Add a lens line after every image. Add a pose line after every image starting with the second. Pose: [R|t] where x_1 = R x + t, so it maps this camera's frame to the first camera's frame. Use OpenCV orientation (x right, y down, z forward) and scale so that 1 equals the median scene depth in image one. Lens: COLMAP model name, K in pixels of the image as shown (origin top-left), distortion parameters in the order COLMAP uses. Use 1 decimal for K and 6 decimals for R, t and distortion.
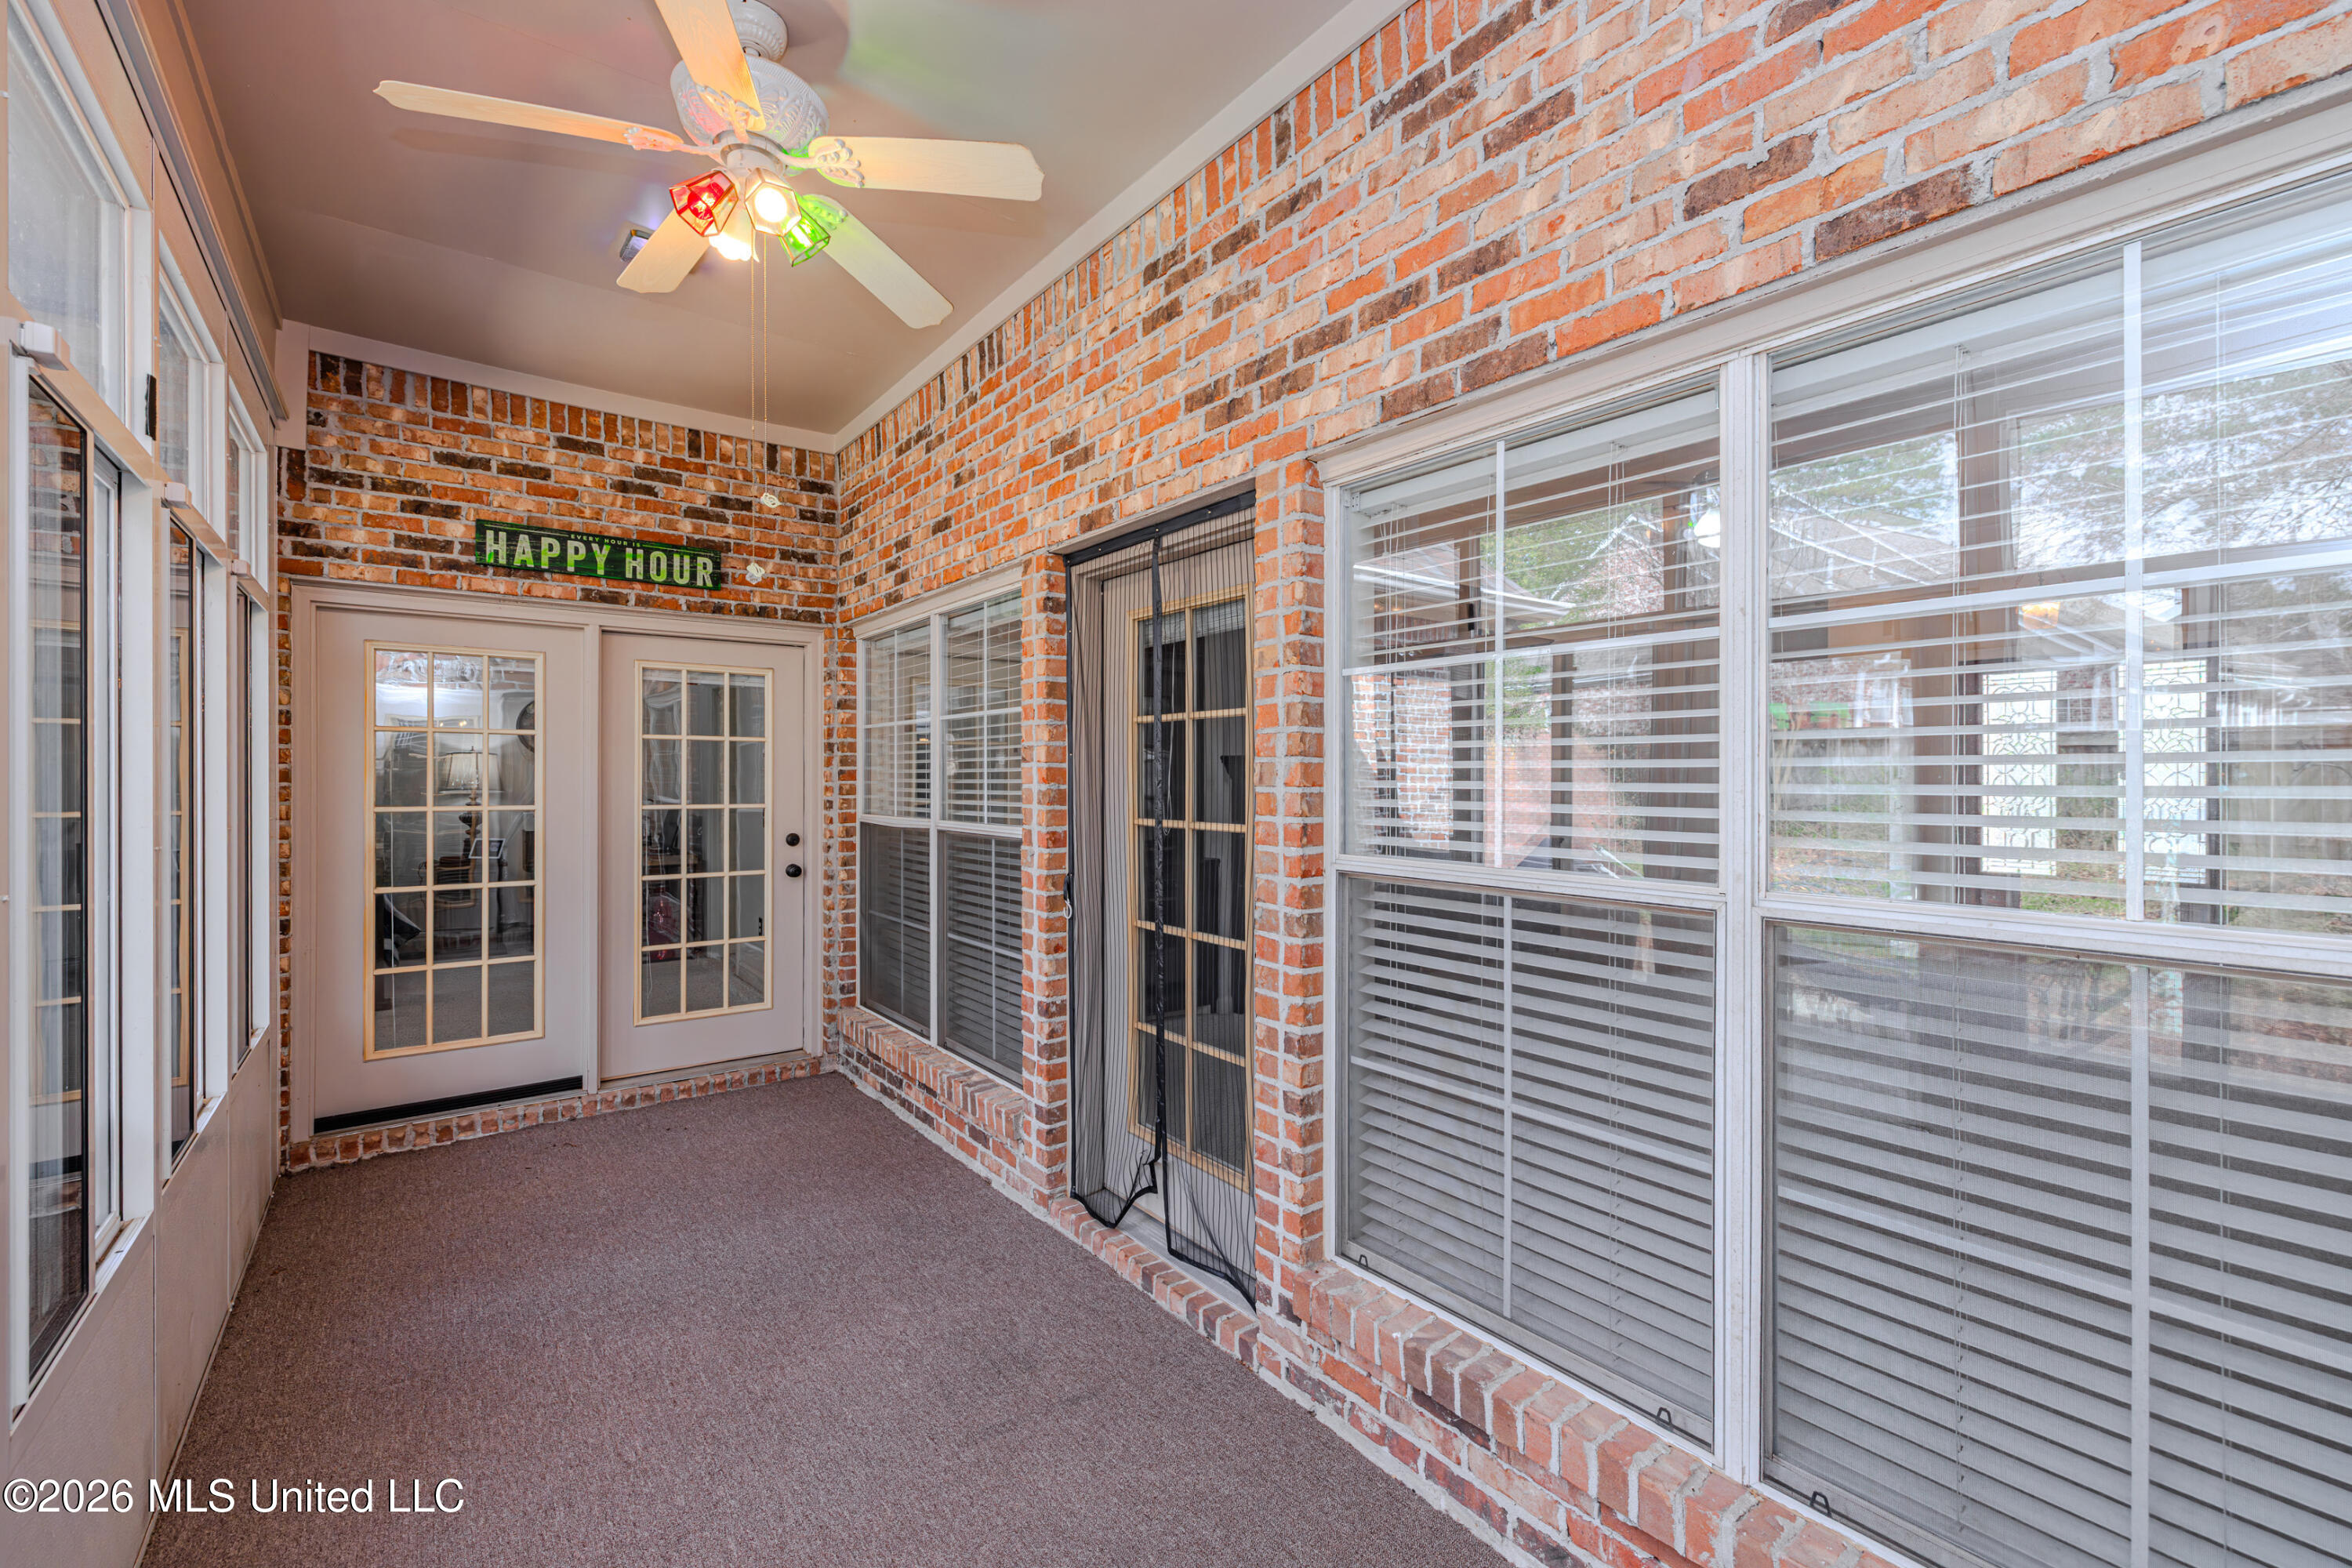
lens RADIAL K [[1012.8, 0, 1182.1], [0, 1012.8, 776.6], [0, 0, 1]] dist [-0.000510, 0.000556]
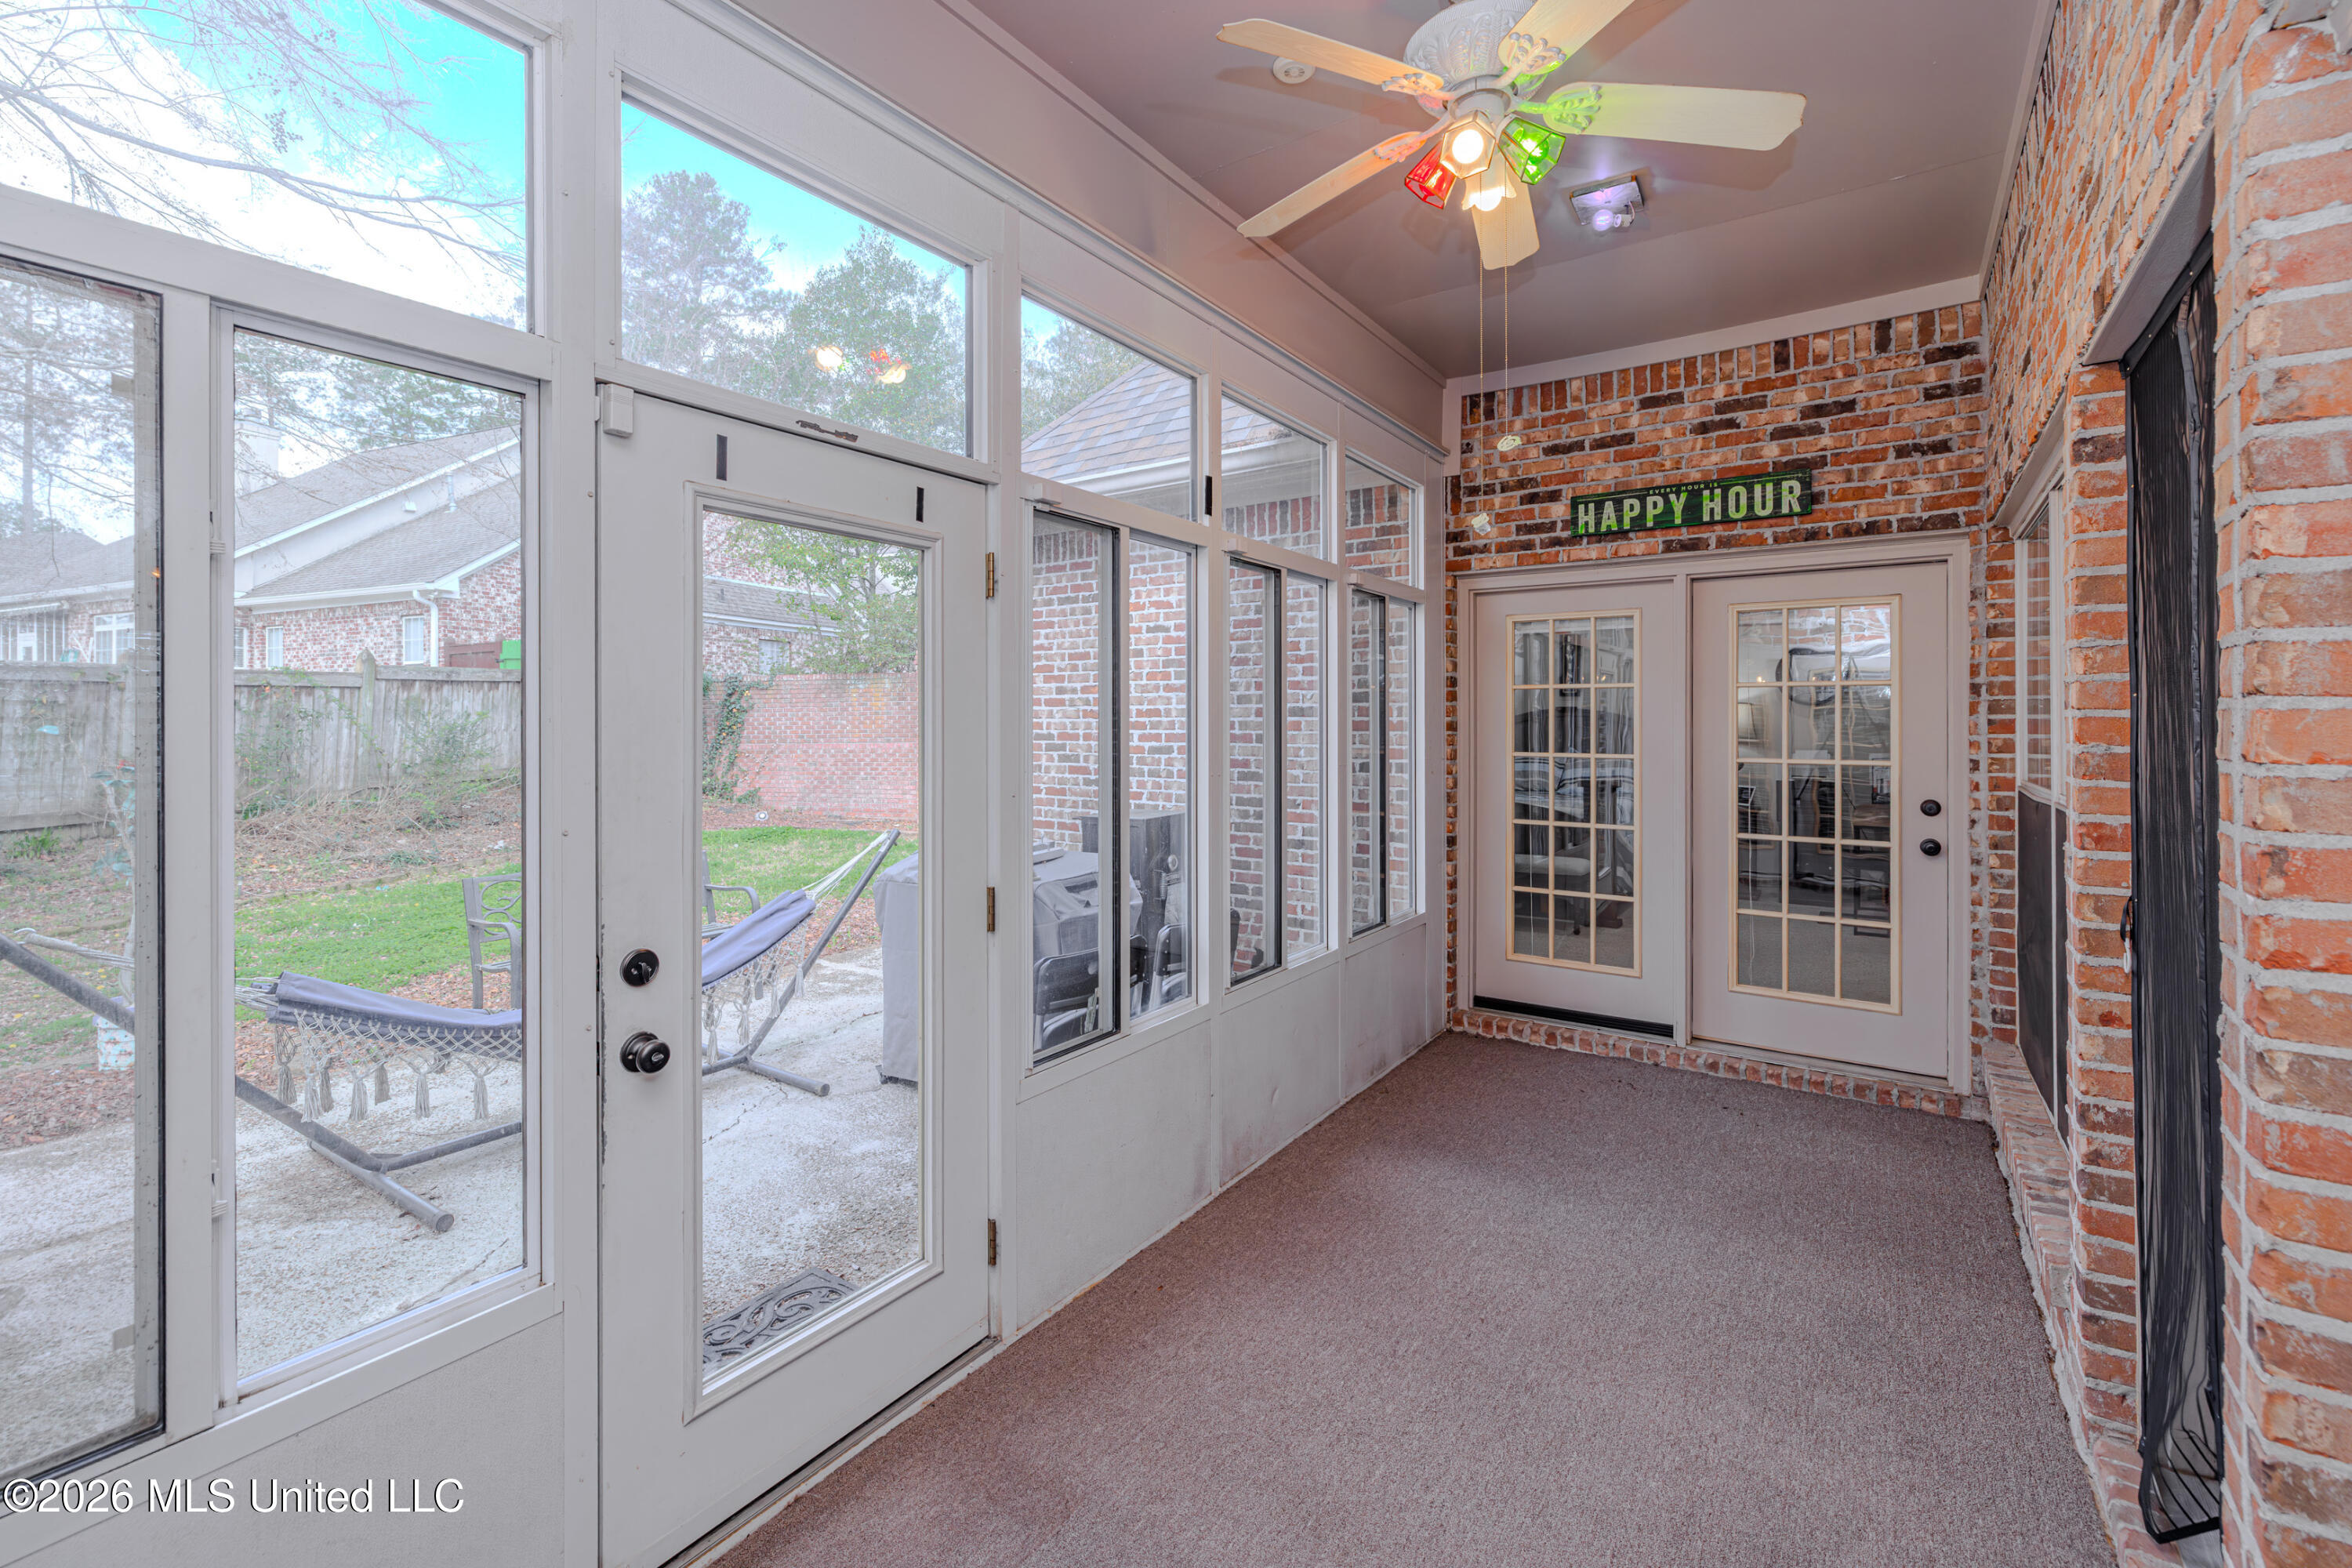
lens RADIAL K [[1012.8, 0, 1150.8], [0, 1012.8, 715.3], [0, 0, 1]] dist [-0.000510, 0.000556]
pose [[0.282203, -0.007048, -0.959329, 0.225091], [0.000213, 0.999973, -0.007284, -0.004617], [0.959355, 0.001852, 0.282197, 0.220003]]
